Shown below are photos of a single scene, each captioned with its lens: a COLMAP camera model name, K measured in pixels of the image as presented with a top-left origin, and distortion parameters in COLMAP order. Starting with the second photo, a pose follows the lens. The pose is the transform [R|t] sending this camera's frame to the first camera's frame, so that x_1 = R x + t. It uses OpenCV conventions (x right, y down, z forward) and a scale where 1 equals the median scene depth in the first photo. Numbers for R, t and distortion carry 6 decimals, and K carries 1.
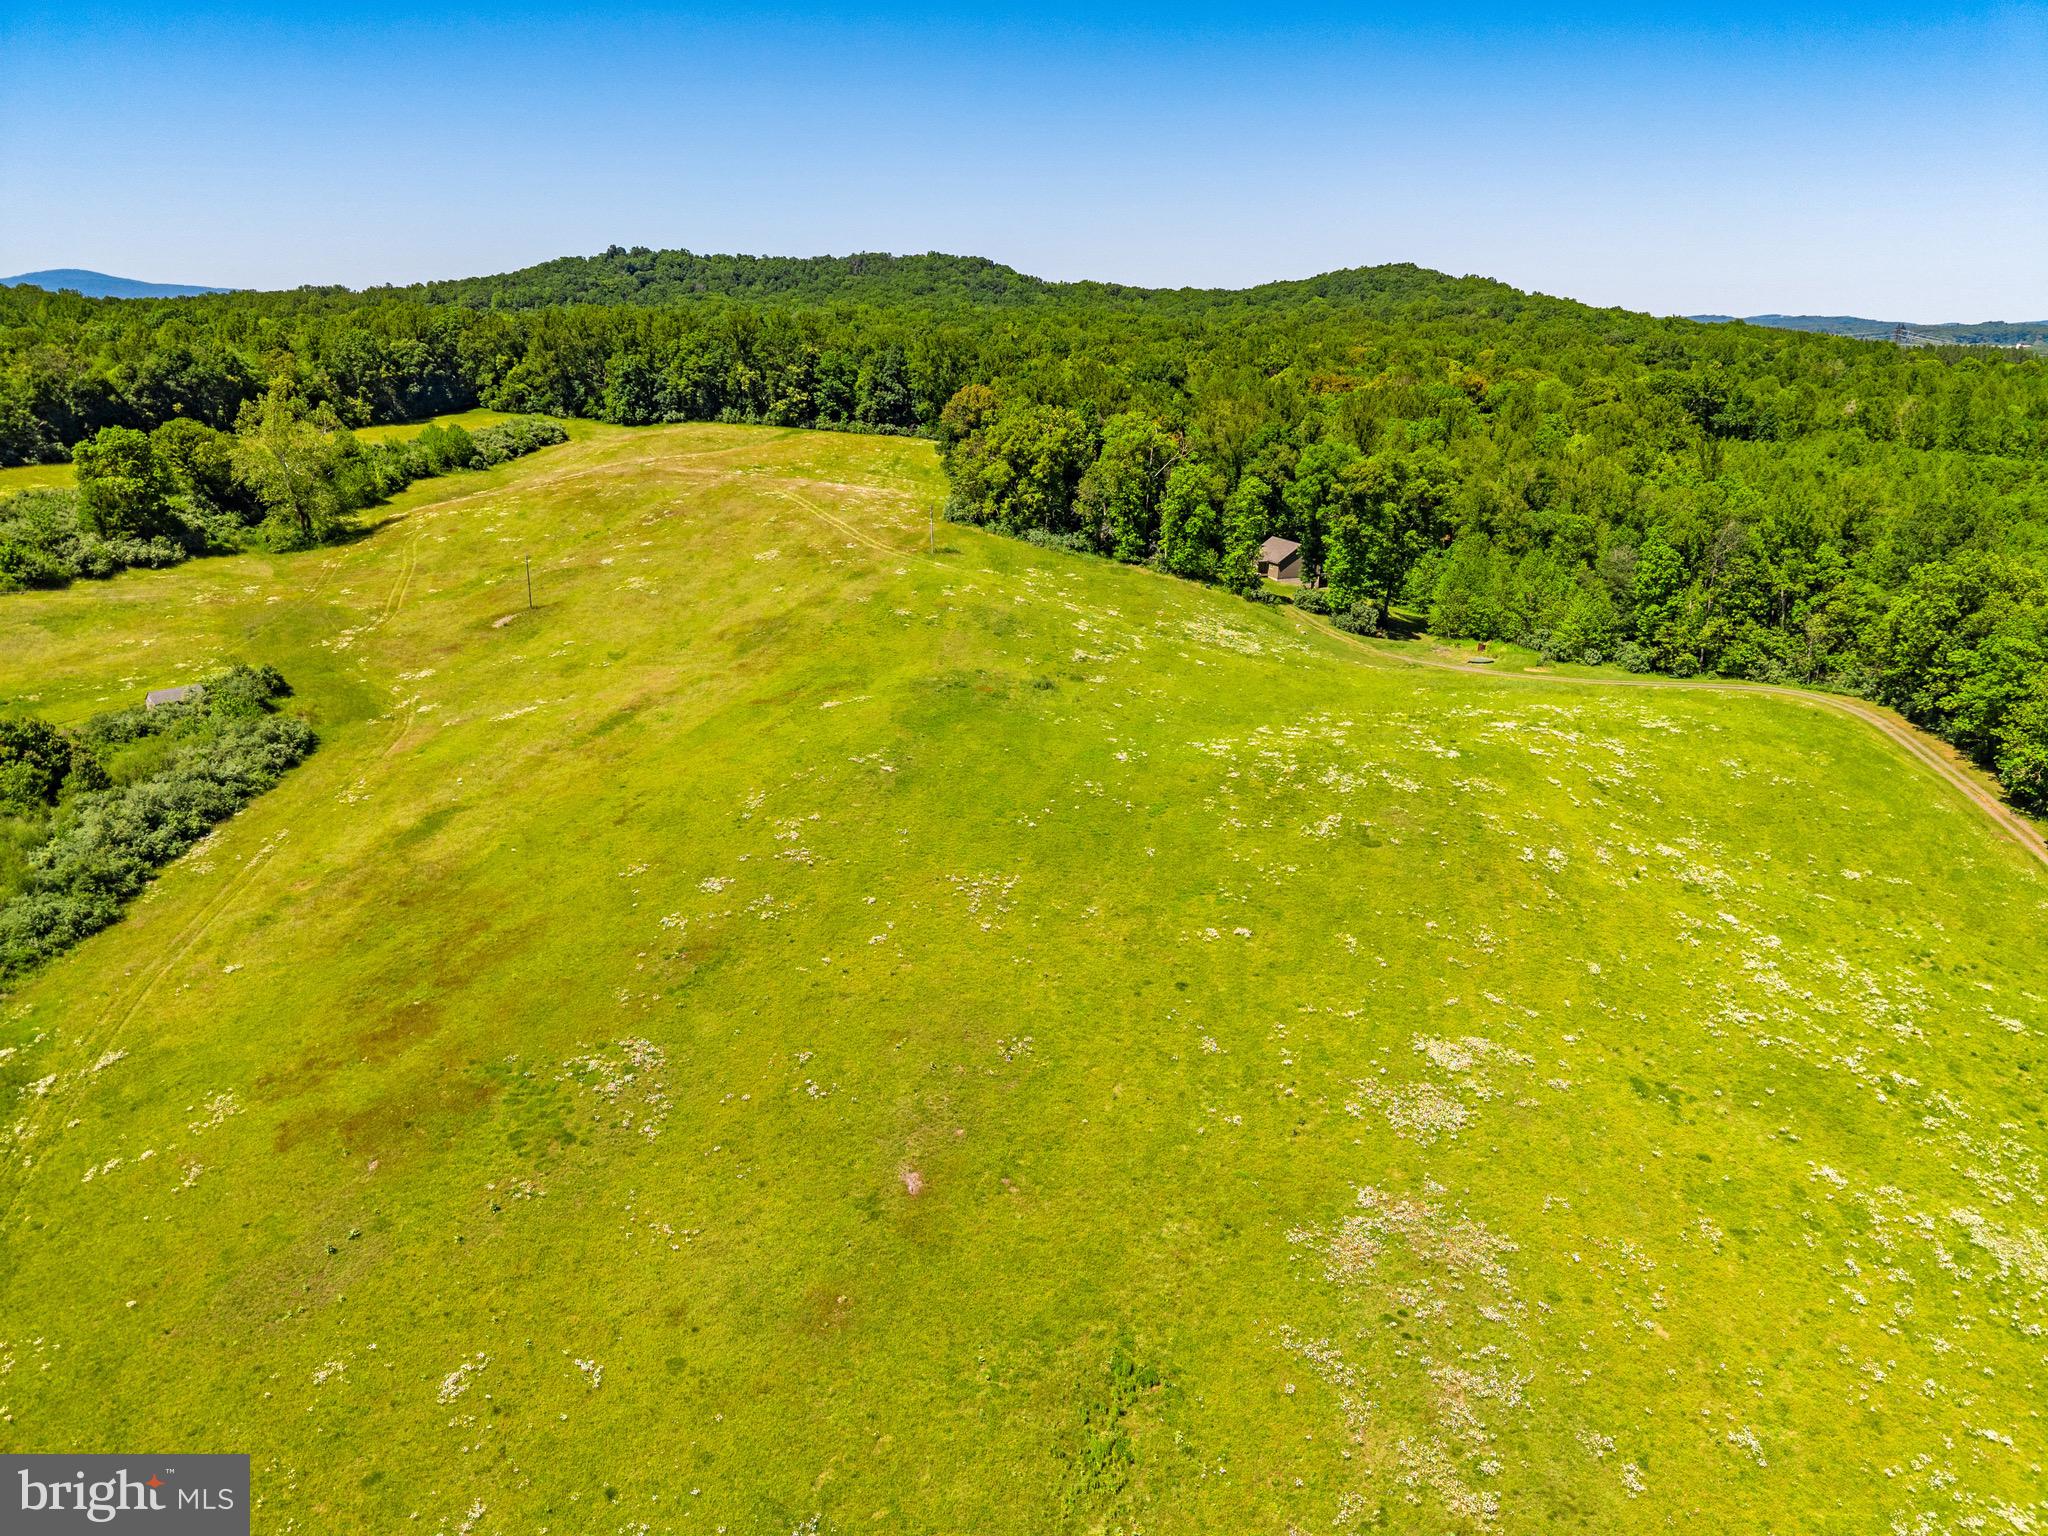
lens RADIAL K [[1365.7, 0, 1029.8], [0, 1365.7, 770.5], [0, 0, 1]] dist [0.032288, -0.031922]
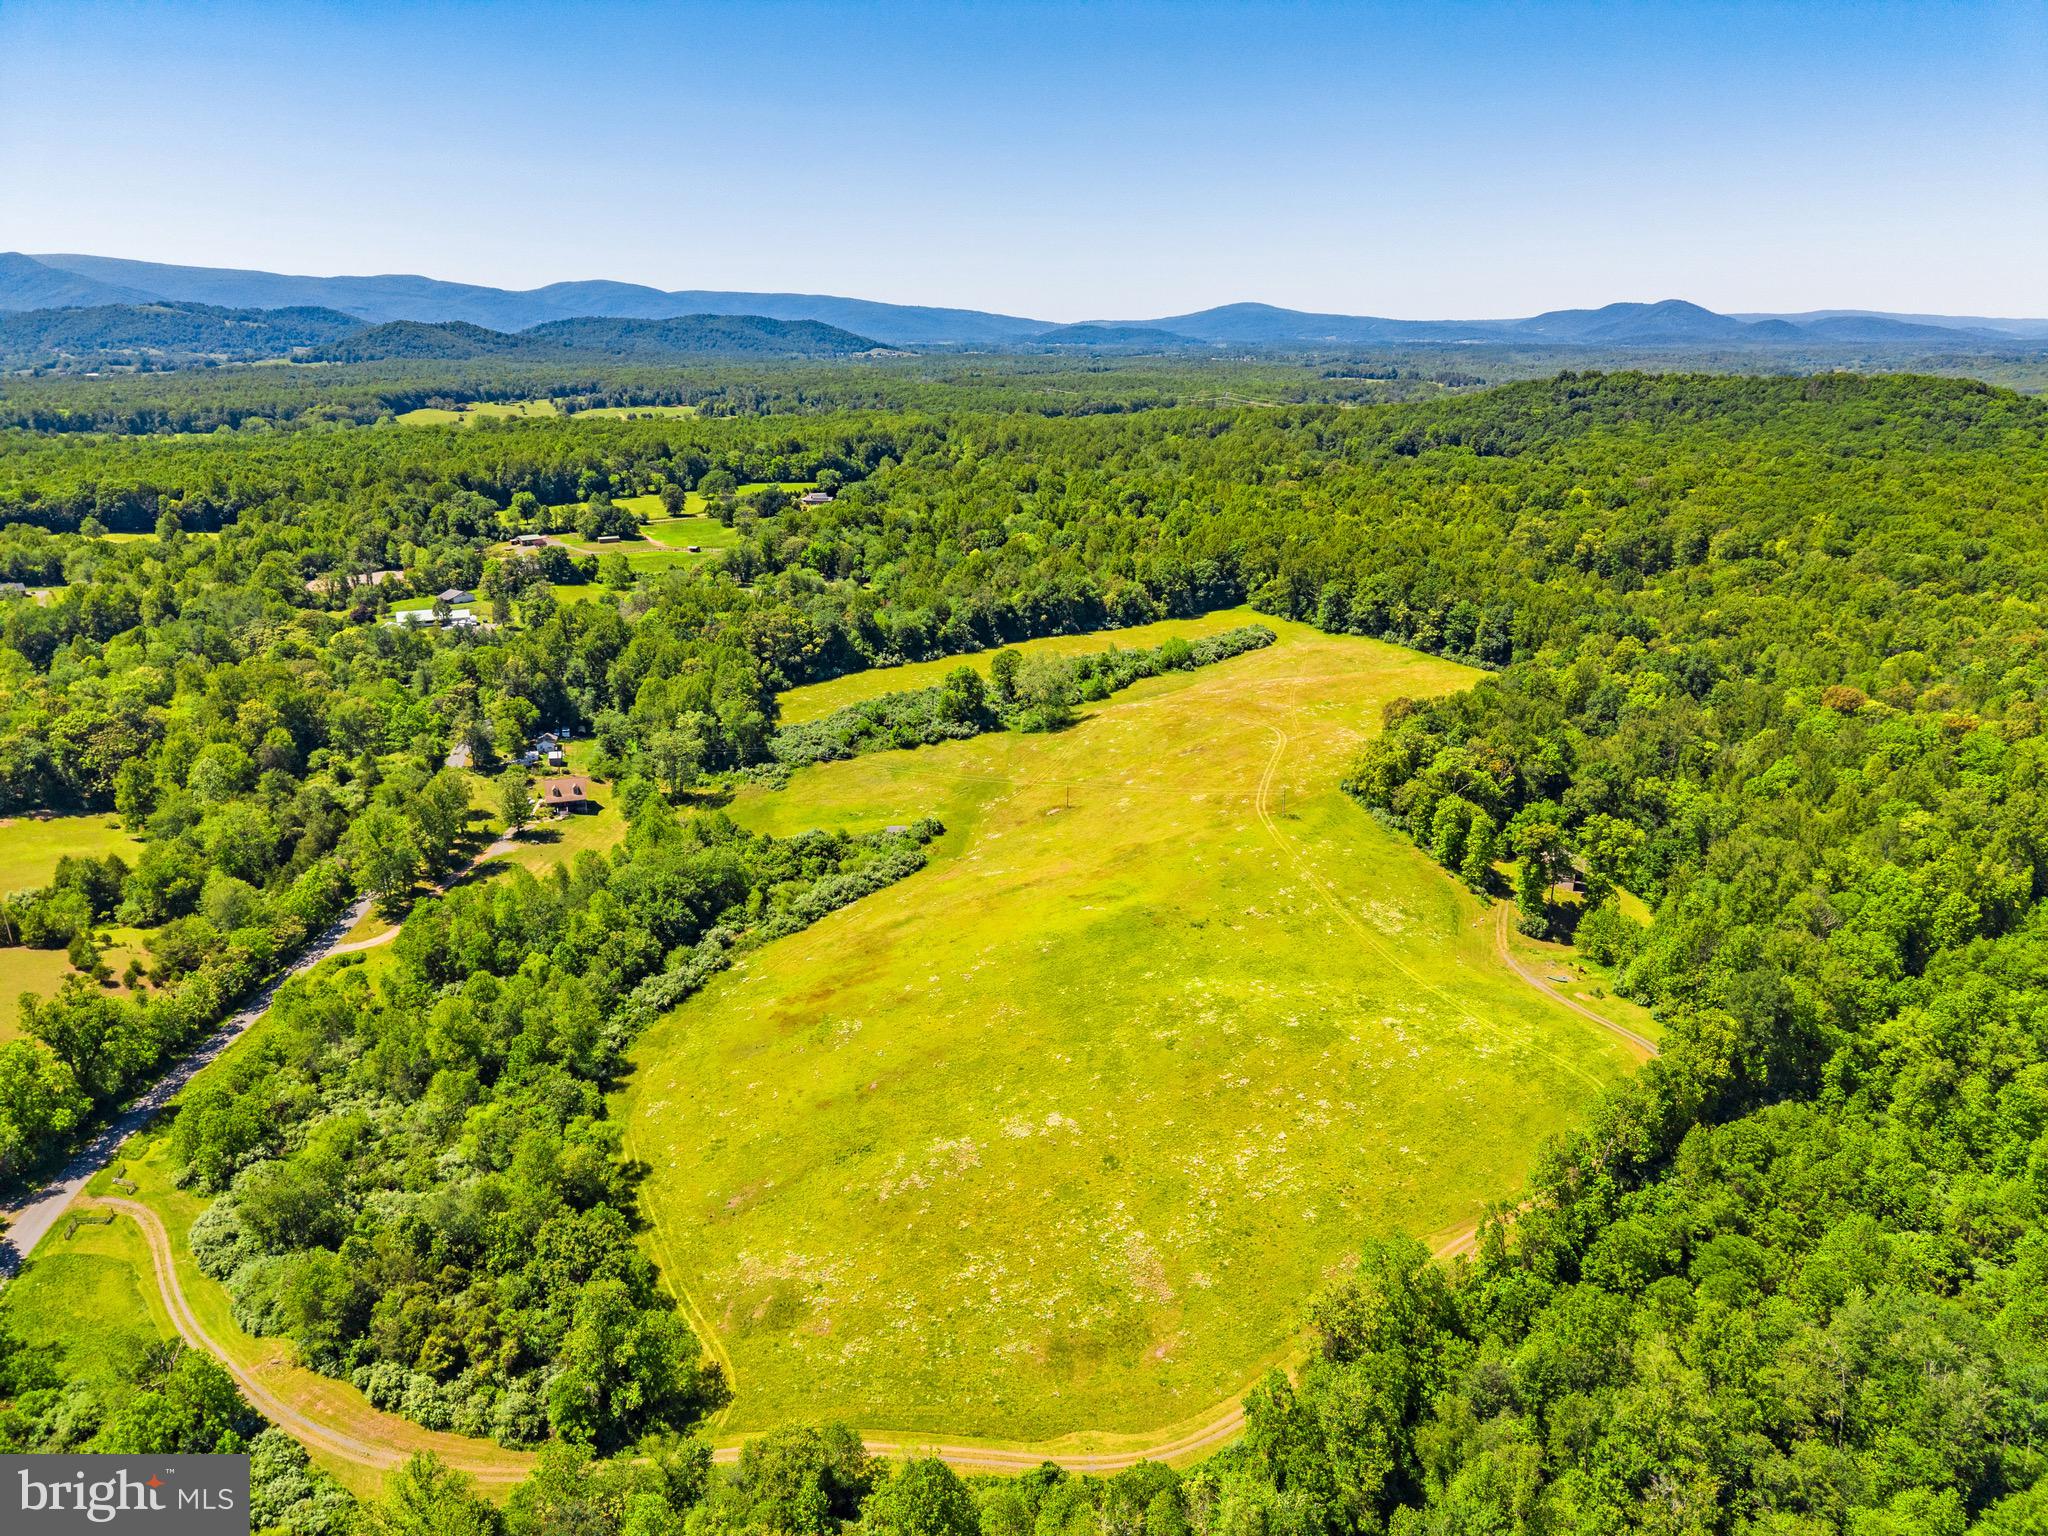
lens RADIAL K [[1355.9, 0, 1021.6], [0, 1355.9, 775.1], [0, 0, 1]] dist [0.031088, -0.028484]
pose [[0.738109, 0.200157, -0.644307, 0.422871], [-0.204916, 0.976375, 0.068565, -0.145352], [0.642809, 0.081420, 0.761687, -0.265244]]
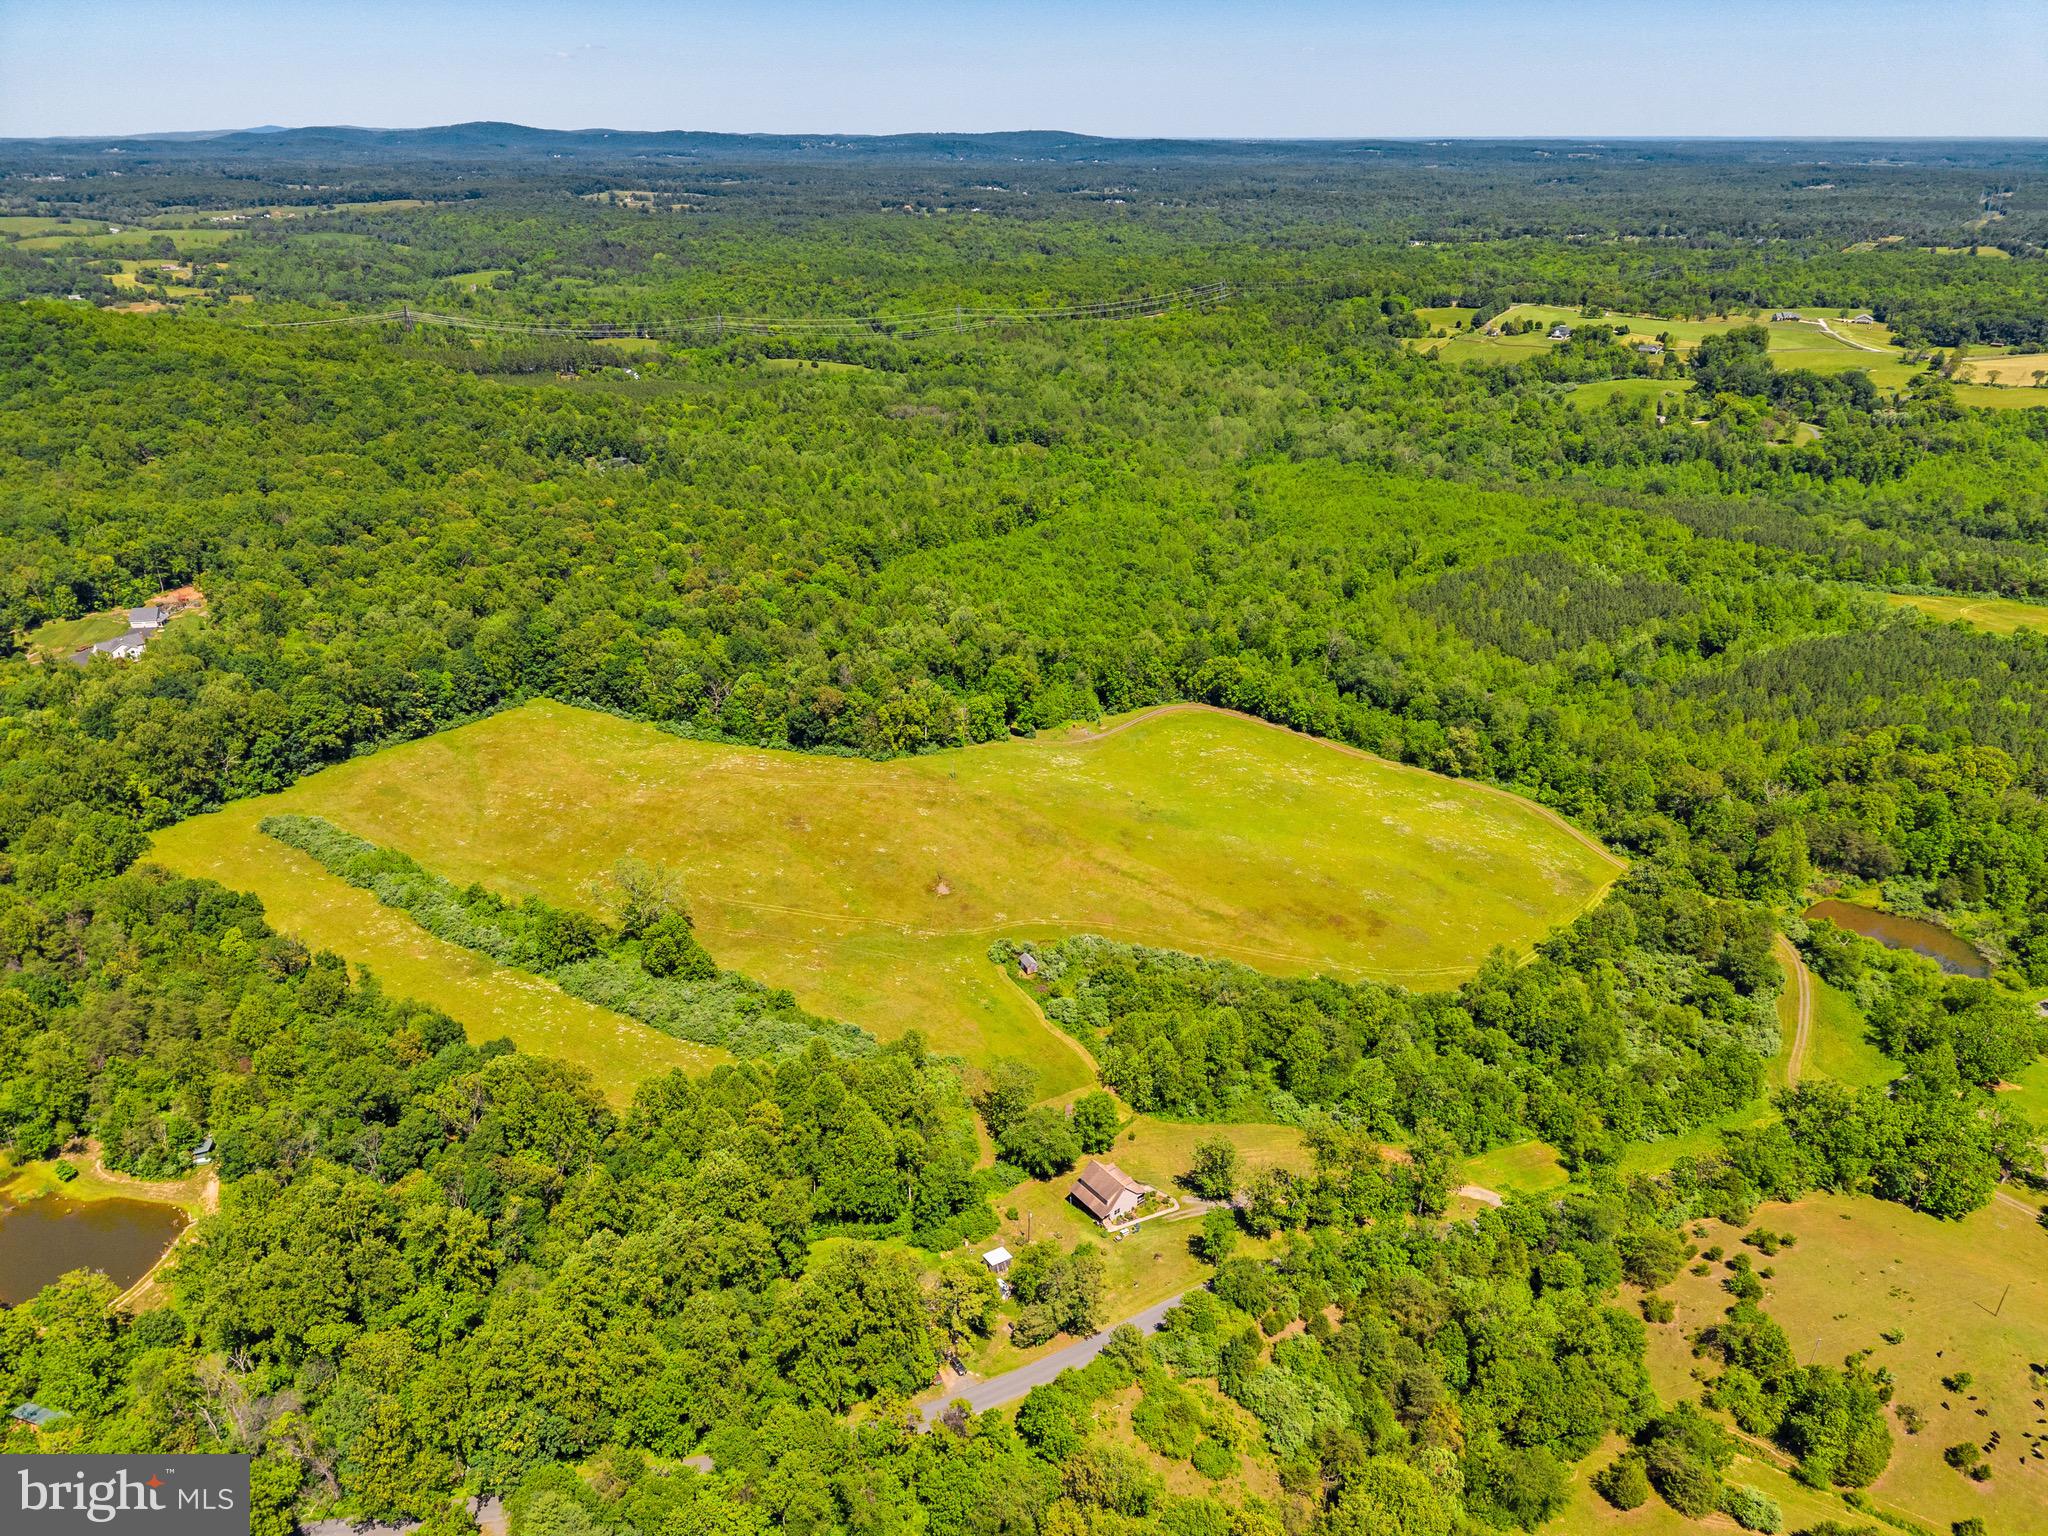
lens RADIAL K [[1365.7, 0, 1029.8], [0, 1365.7, 770.5], [0, 0, 1]] dist [0.032288, -0.031922]
pose [[0.379273, -0.402254, 0.833273, -1.026989], [0.290865, 0.906737, 0.305328, -0.448937], [-0.878379, 0.126567, 0.460903, -0.058146]]
